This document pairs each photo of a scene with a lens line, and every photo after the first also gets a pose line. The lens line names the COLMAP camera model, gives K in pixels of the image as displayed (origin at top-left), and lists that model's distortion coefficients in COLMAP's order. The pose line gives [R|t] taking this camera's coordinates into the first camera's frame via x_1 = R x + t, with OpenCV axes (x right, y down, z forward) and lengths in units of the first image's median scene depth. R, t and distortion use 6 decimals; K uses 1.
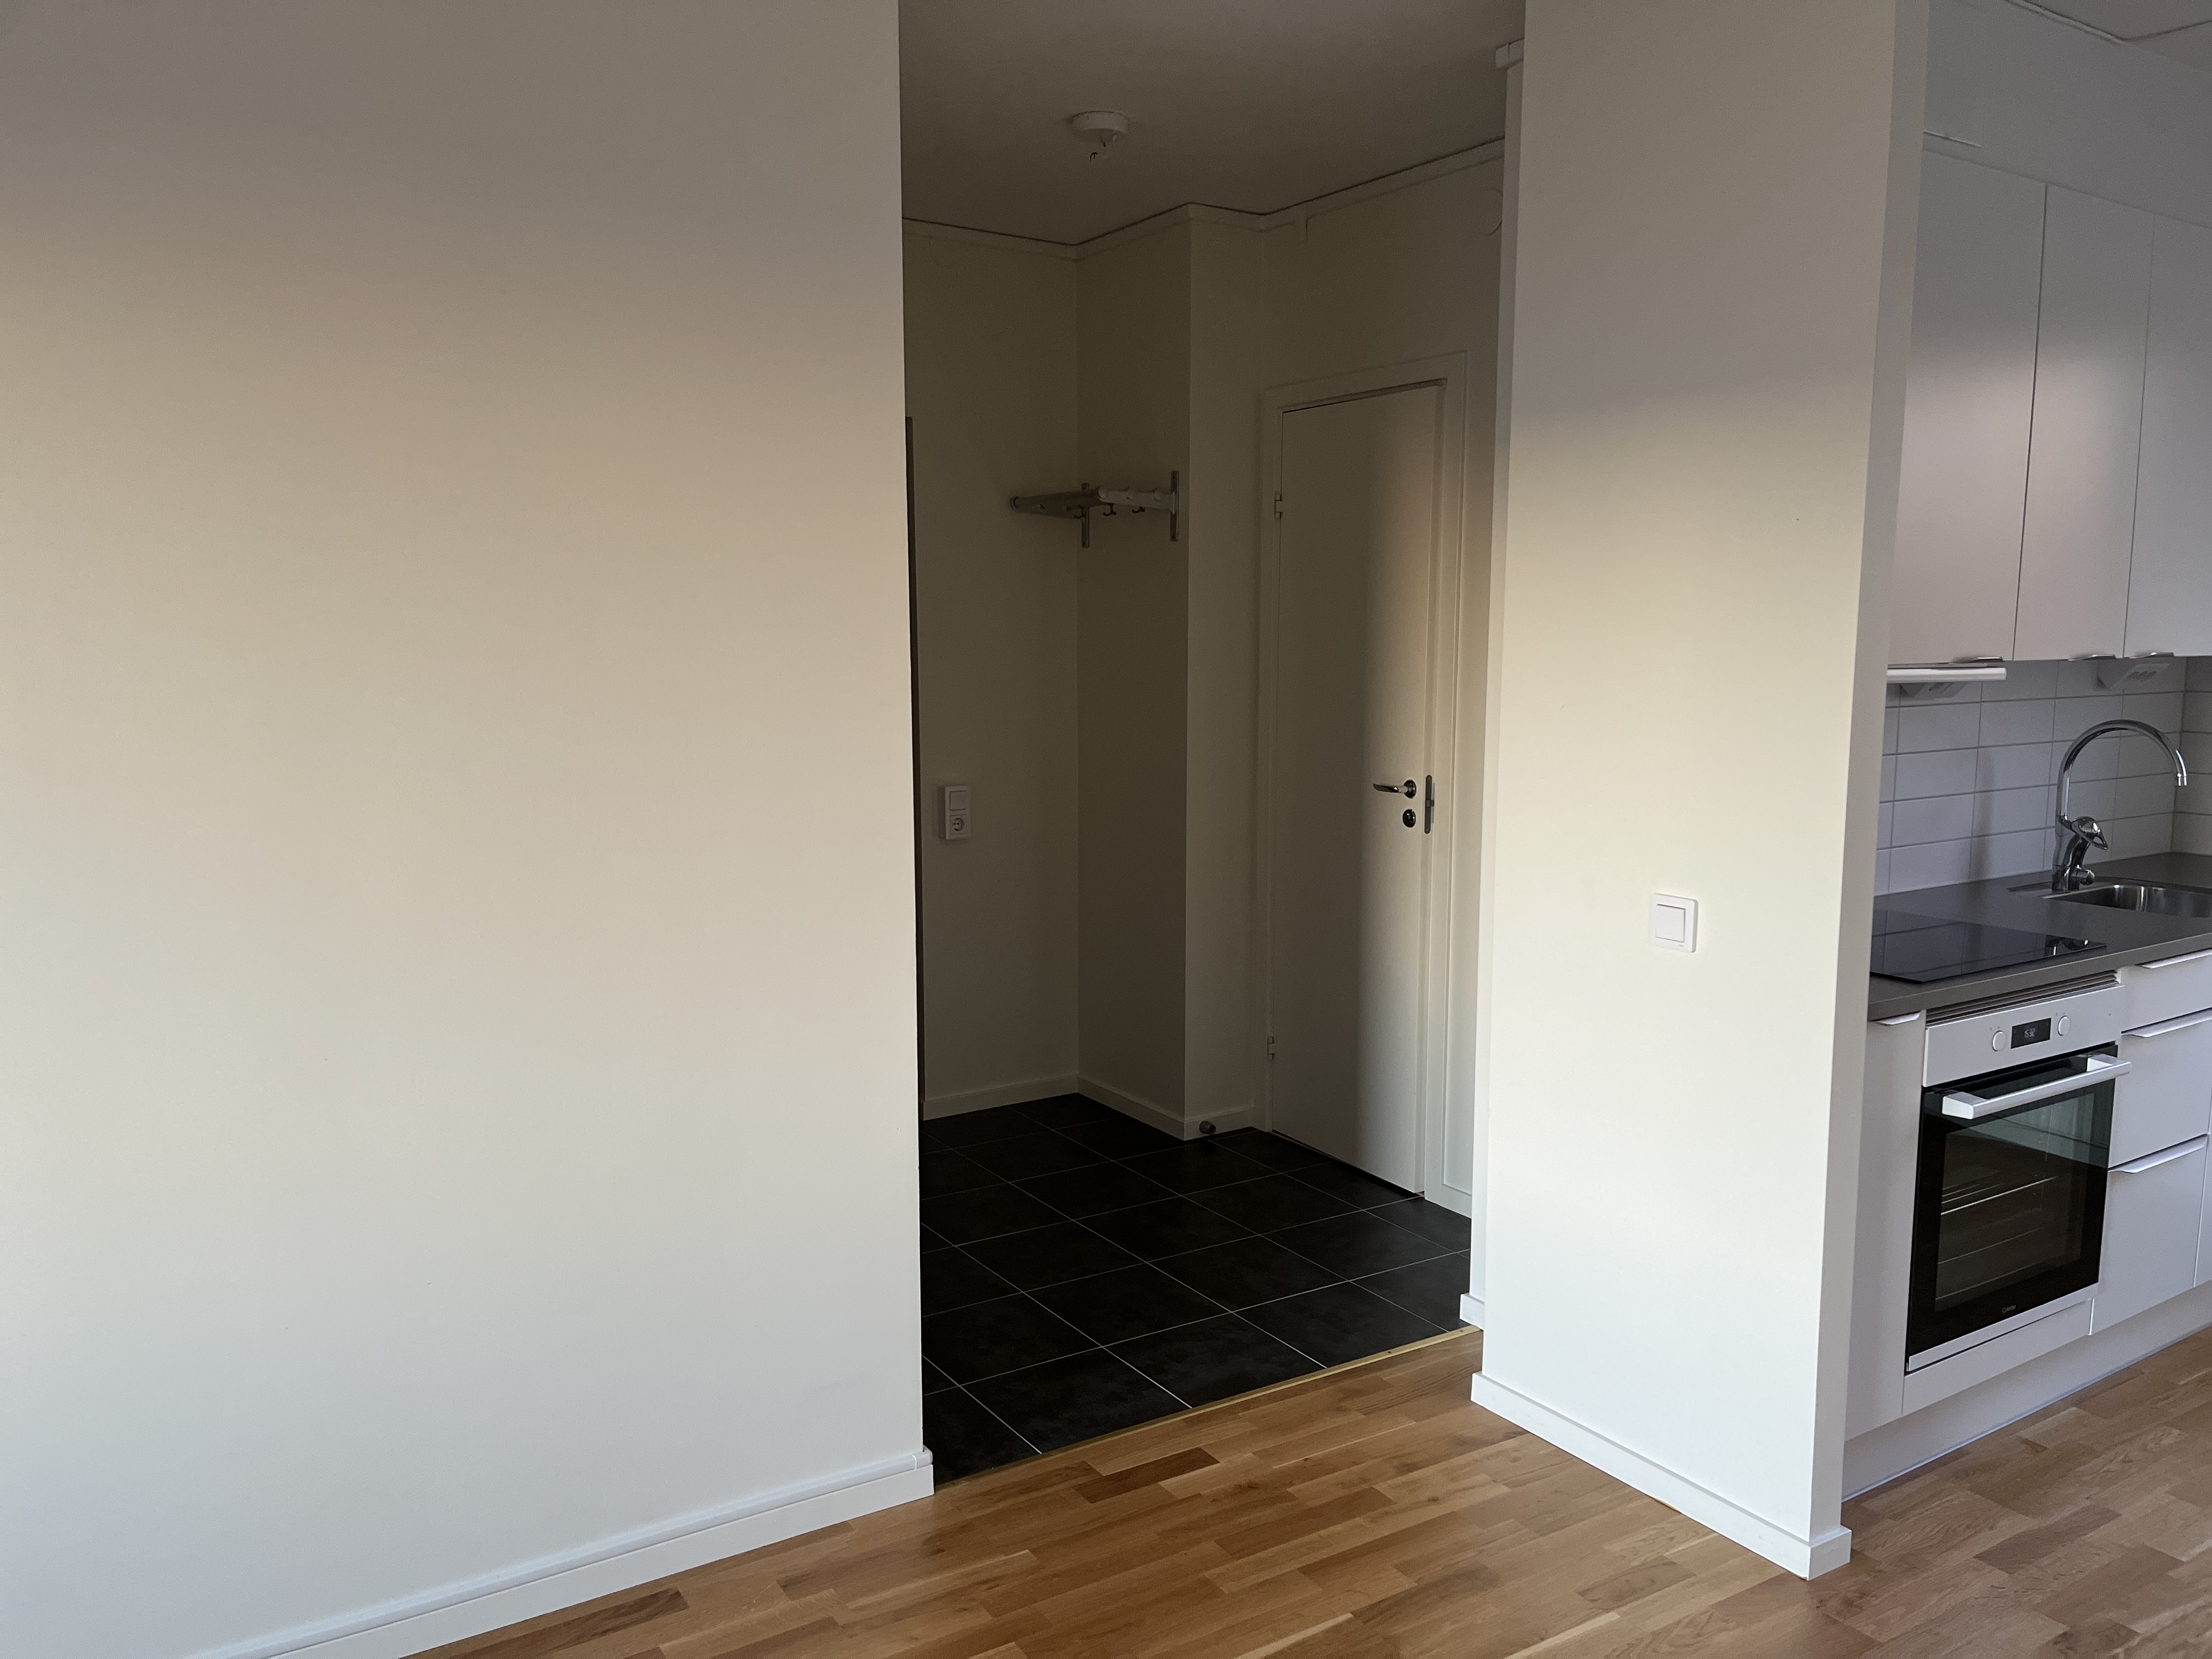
lens RADIAL K [[1686.5, 0, 1103.4], [0, 1686.5, 883.6], [0, 0, 1]] dist [0.122136, -0.181443]
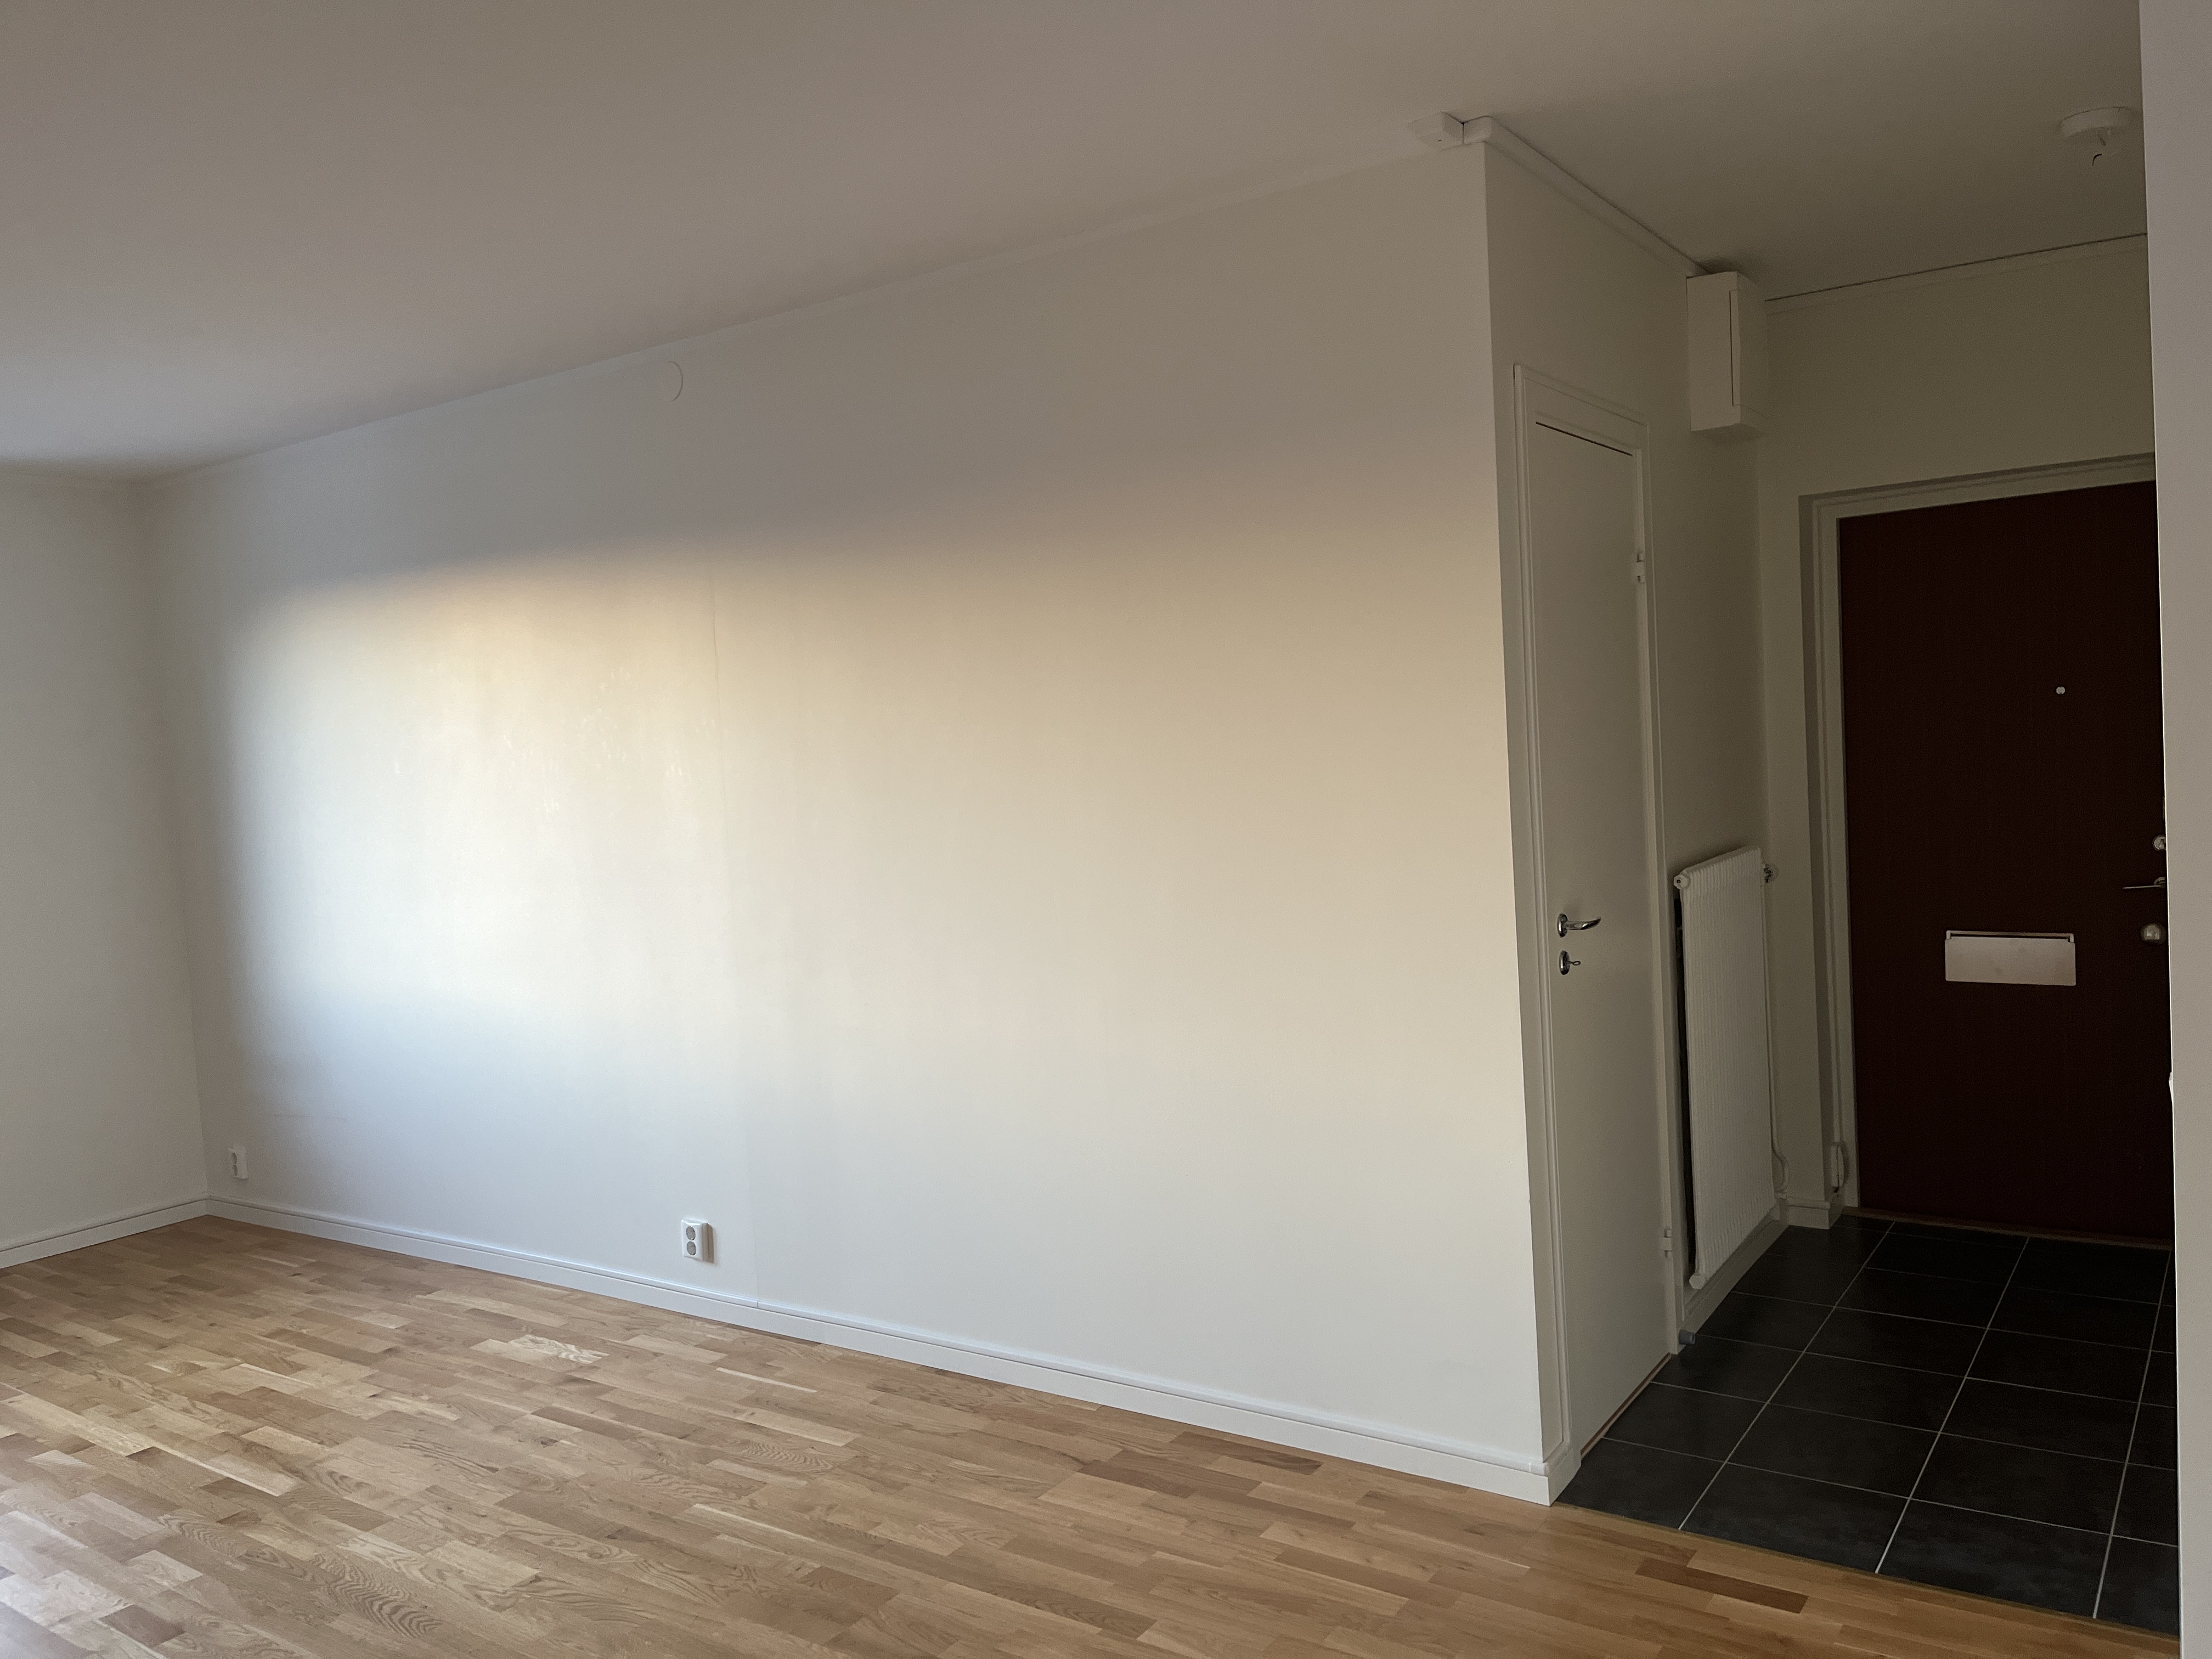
lens RADIAL K [[1669.3, 0, 1106.0], [0, 1669.3, 829.5], [0, 0, 1]] dist [0.055378, -0.069941]
pose [[0.384731, 0.028598, -0.922585, 0.766084], [-0.080628, 0.996741, -0.002726, -0.054468], [0.919500, 0.075435, 0.385783, 0.267998]]
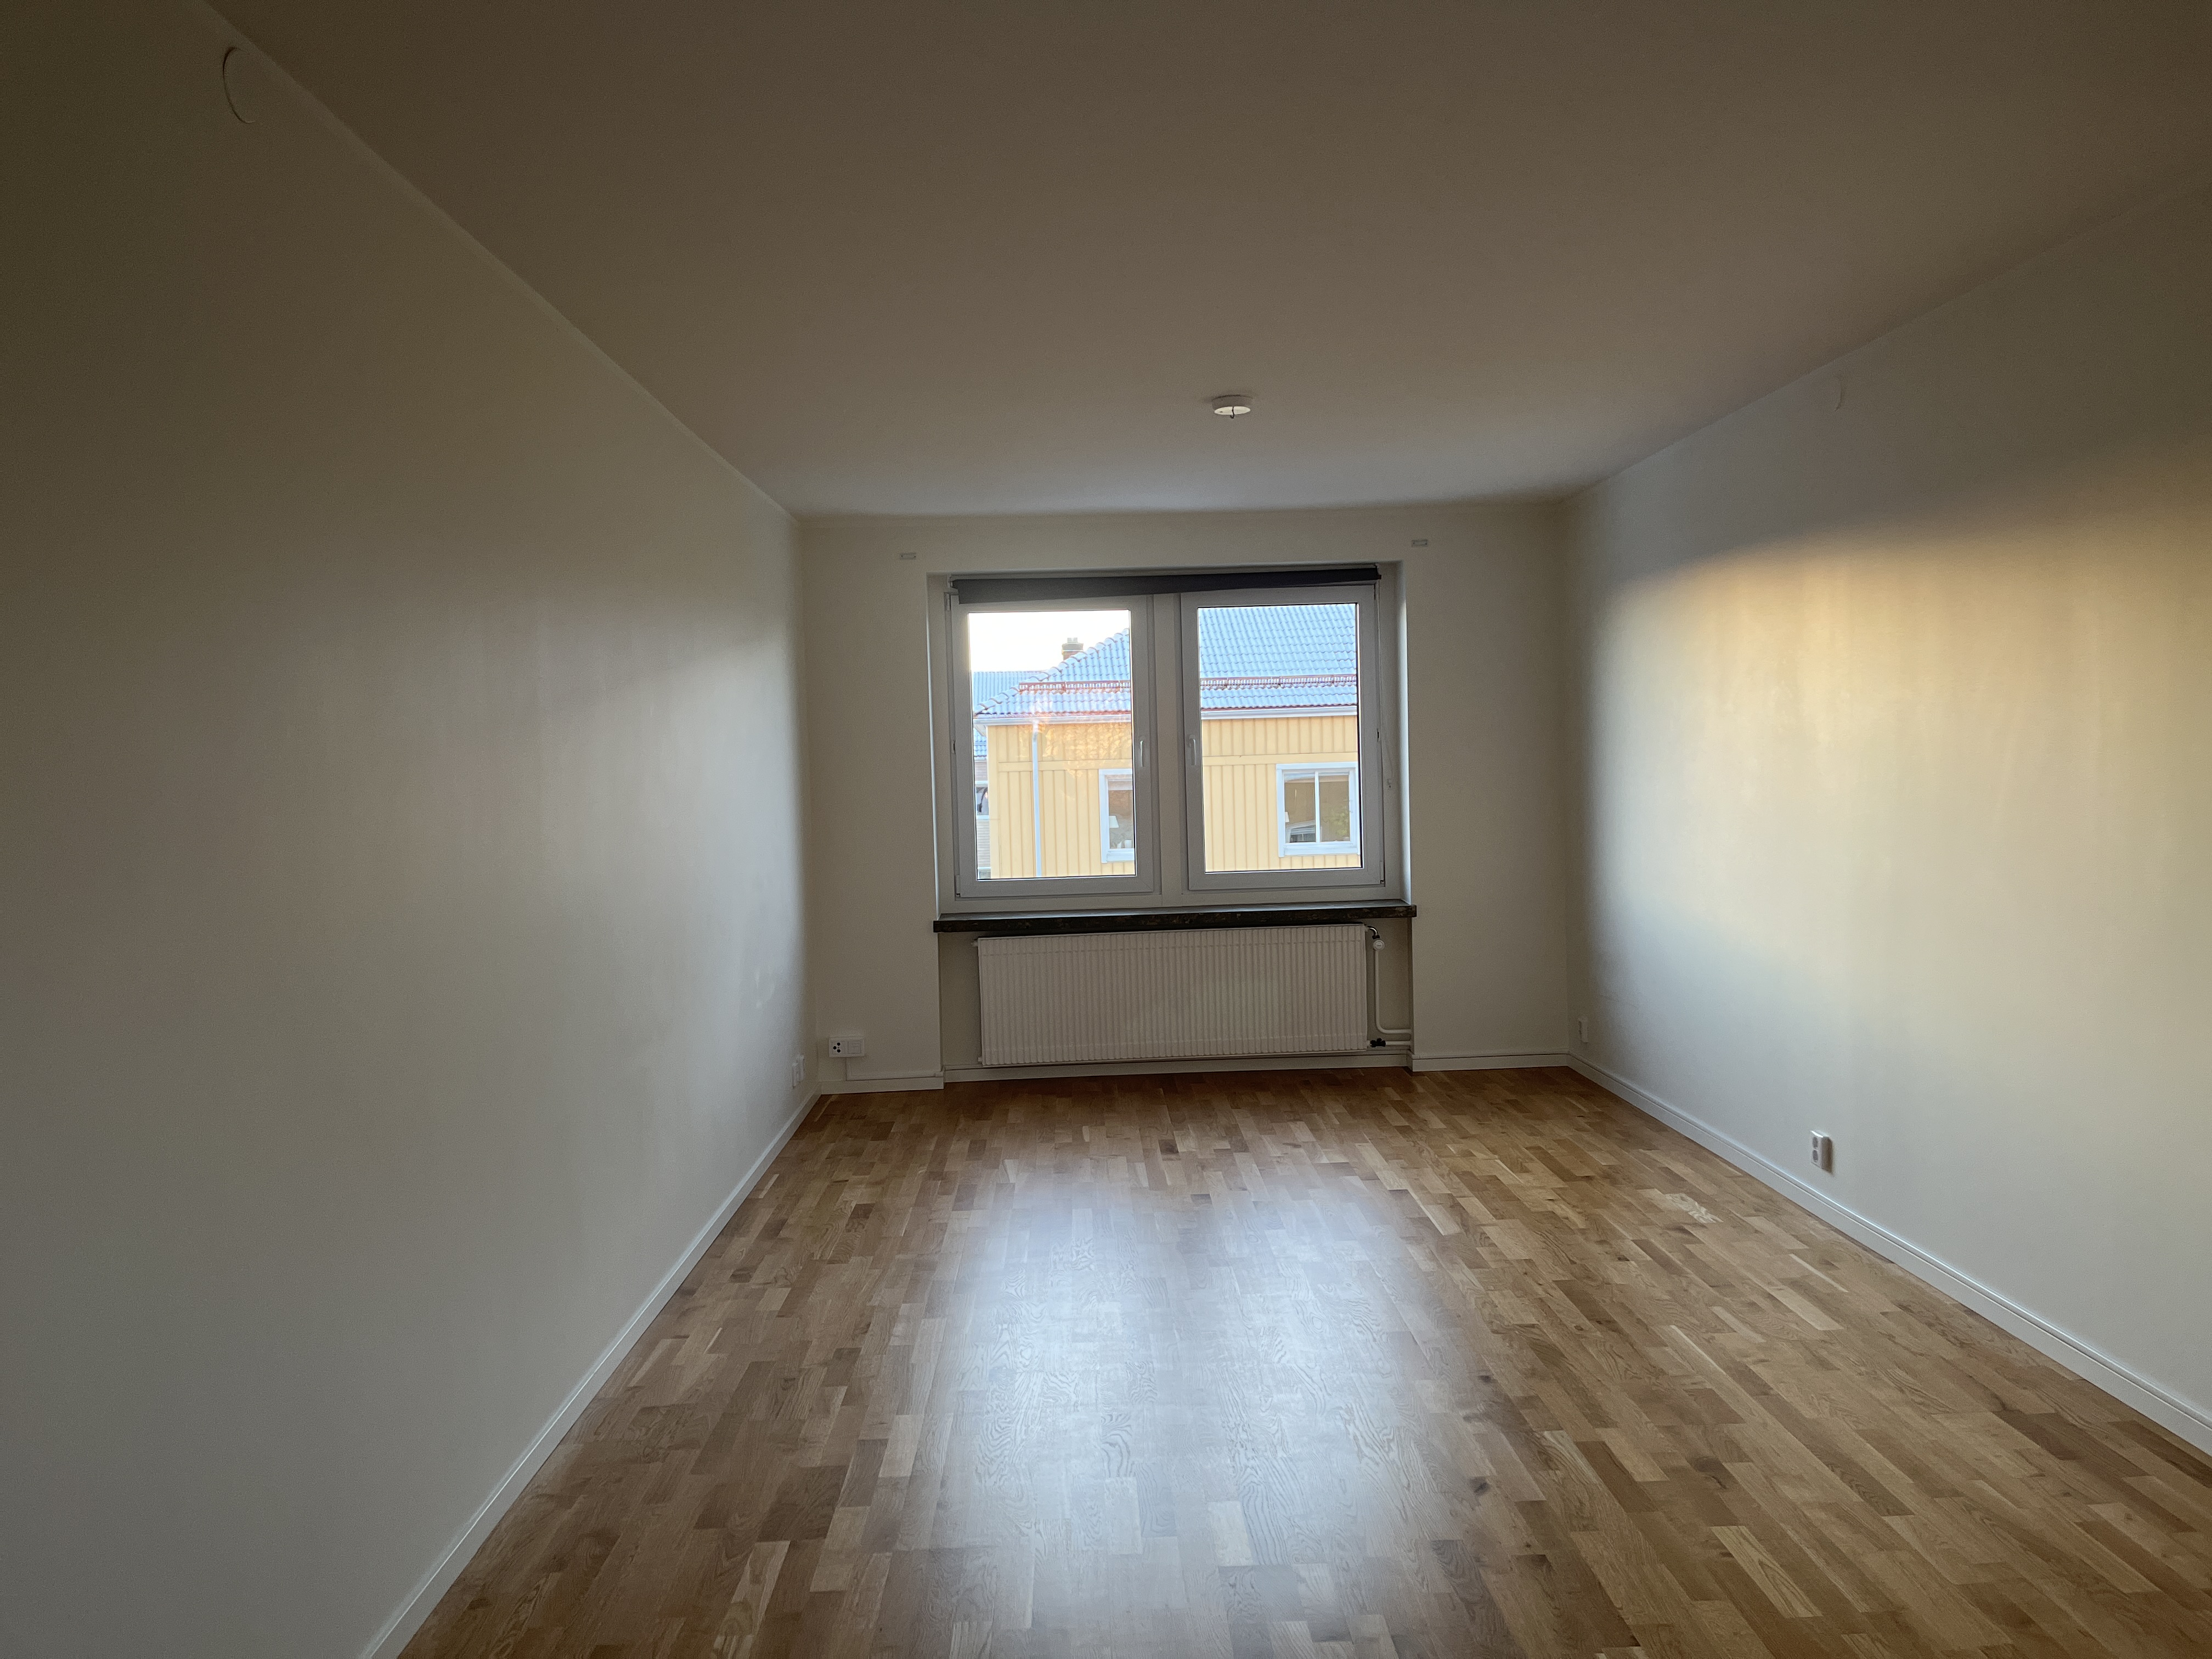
lens RADIAL K [[1669.3, 0, 1106.0], [0, 1669.3, 829.5], [0, 0, 1]] dist [0.055378, -0.069941]
pose [[-0.517070, 0.053550, -0.854266, 1.060057], [-0.097821, 0.987805, 0.121130, -0.118511], [0.850335, 0.146198, -0.505526, 0.738247]]
